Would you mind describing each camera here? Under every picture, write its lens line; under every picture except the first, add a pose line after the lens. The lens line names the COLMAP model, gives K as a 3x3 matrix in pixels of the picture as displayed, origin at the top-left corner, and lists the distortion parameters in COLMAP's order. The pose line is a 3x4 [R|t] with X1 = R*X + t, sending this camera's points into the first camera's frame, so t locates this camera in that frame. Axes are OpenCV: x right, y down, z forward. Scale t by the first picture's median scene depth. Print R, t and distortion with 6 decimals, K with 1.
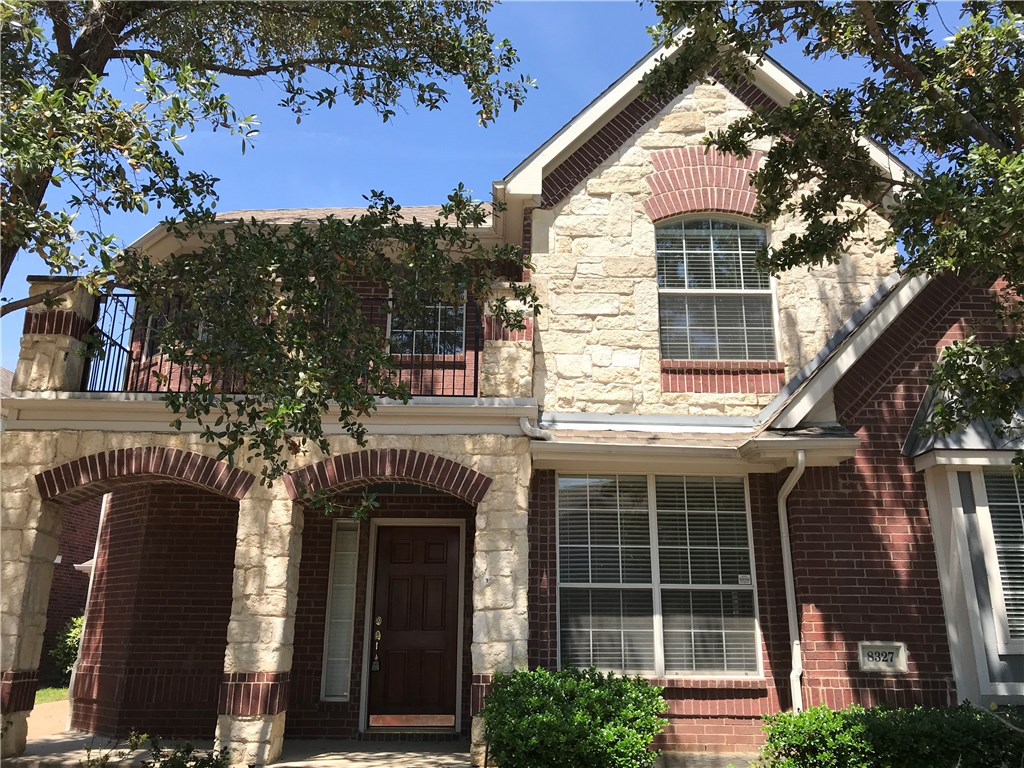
lens RADIAL K [[835.7, 0, 511.1], [0, 835.7, 410.6], [0, 0, 1]] dist [0.009725, -0.004370]
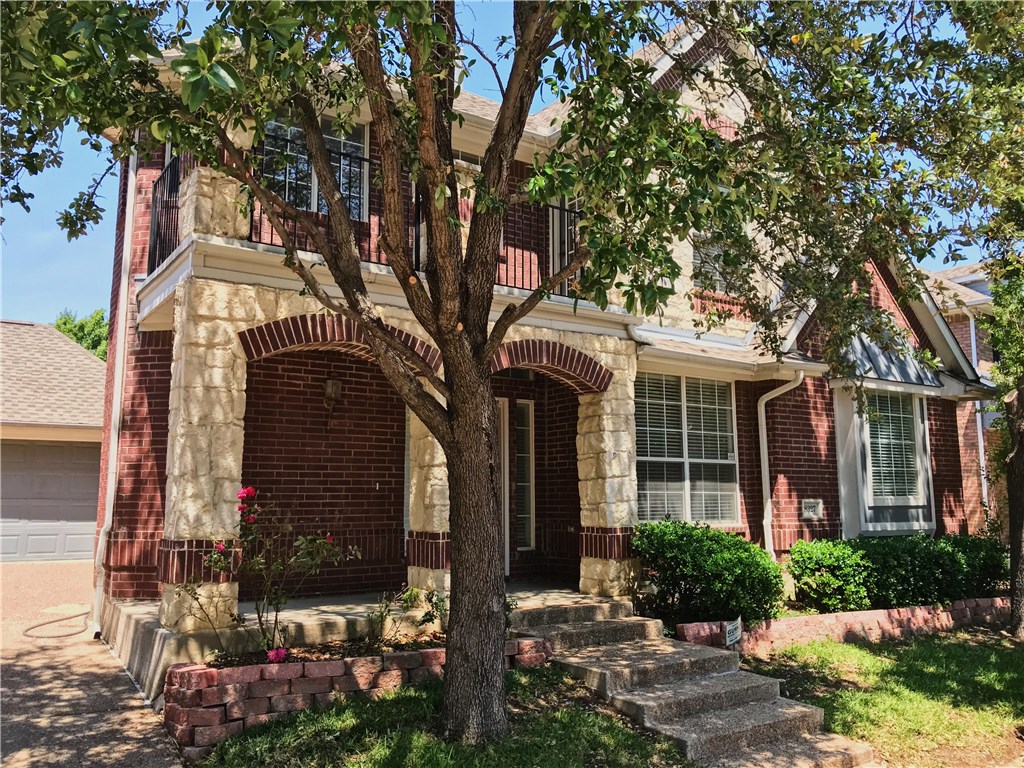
lens RADIAL K [[848.2, 0, 512.0], [0, 848.2, 384.0], [0, 0, 1]] dist [0.022169, -0.009211]
pose [[0.832014, 0.064737, 0.550965, -0.835427], [-0.139551, 0.985654, 0.094925, 0.000141], [-0.536916, -0.155867, 0.829112, 0.045163]]
